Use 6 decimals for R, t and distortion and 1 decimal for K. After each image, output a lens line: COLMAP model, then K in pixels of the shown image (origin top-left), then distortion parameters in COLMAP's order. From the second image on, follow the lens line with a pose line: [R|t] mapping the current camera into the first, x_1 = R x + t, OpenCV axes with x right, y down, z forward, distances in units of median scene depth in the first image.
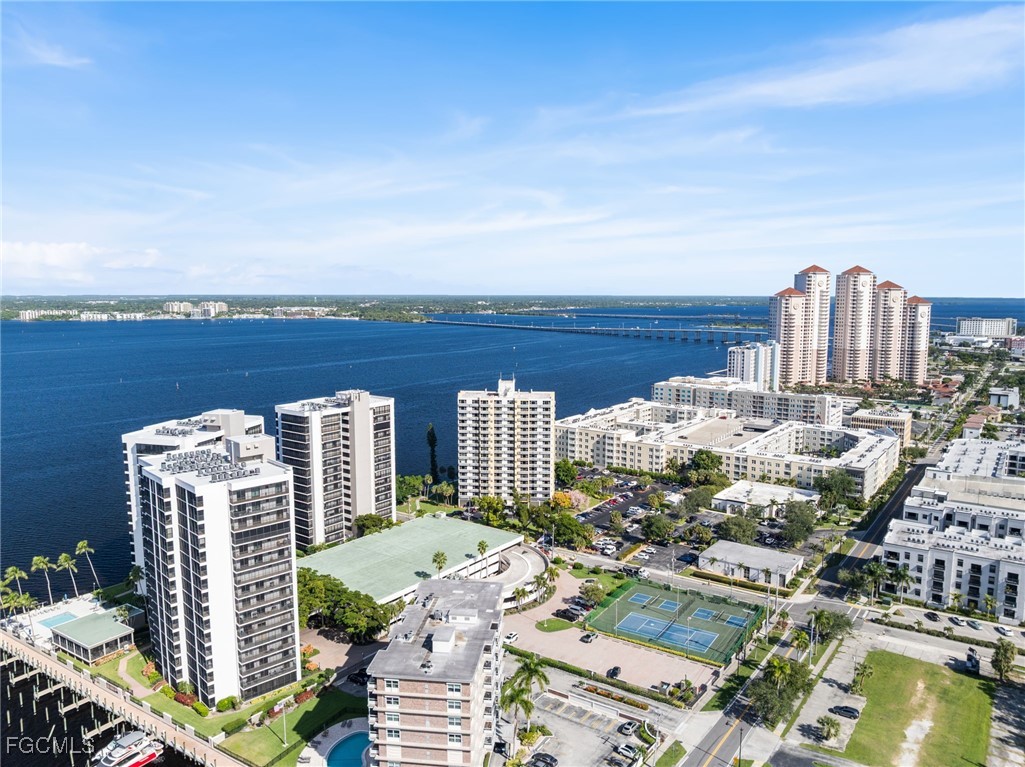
lens RADIAL K [[717.4, 0, 512.5], [0, 717.4, 383.5], [0, 0, 1]] dist [-0.038522, 0.004634]
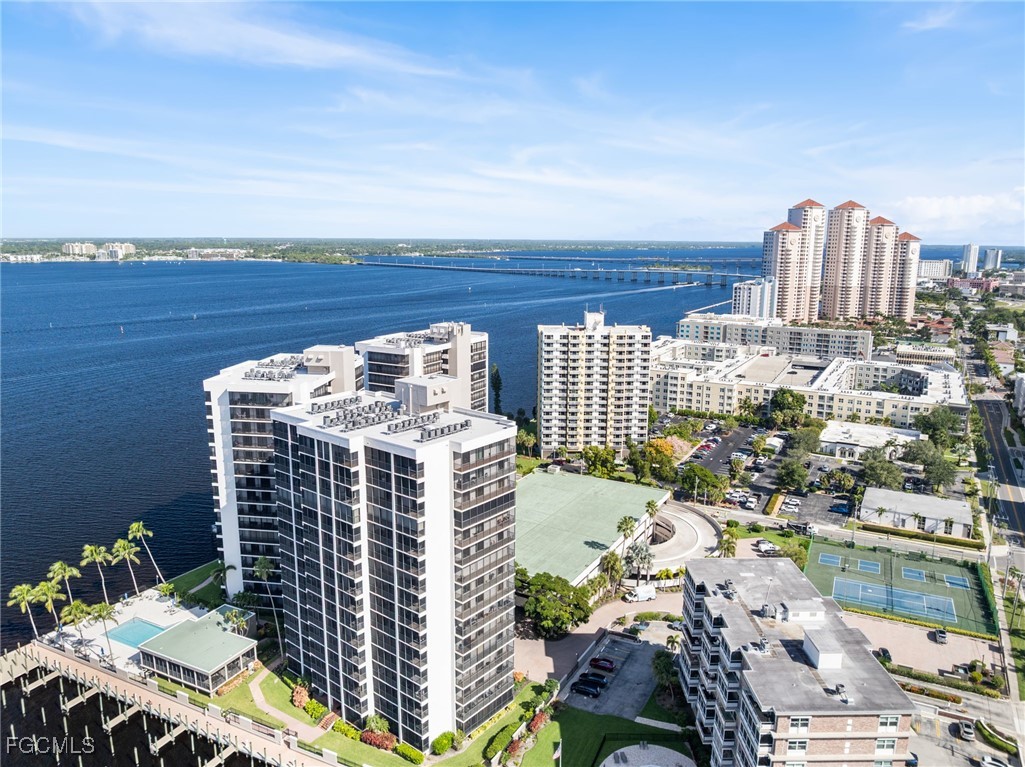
lens RADIAL K [[717.4, 0, 512.5], [0, 717.4, 383.5], [0, 0, 1]] dist [-0.038522, 0.004634]
pose [[0.992990, -0.017911, 0.116835, -0.211895], [0.008964, 0.997017, 0.076660, 0.014254], [-0.117860, -0.075076, 0.990188, 0.150751]]
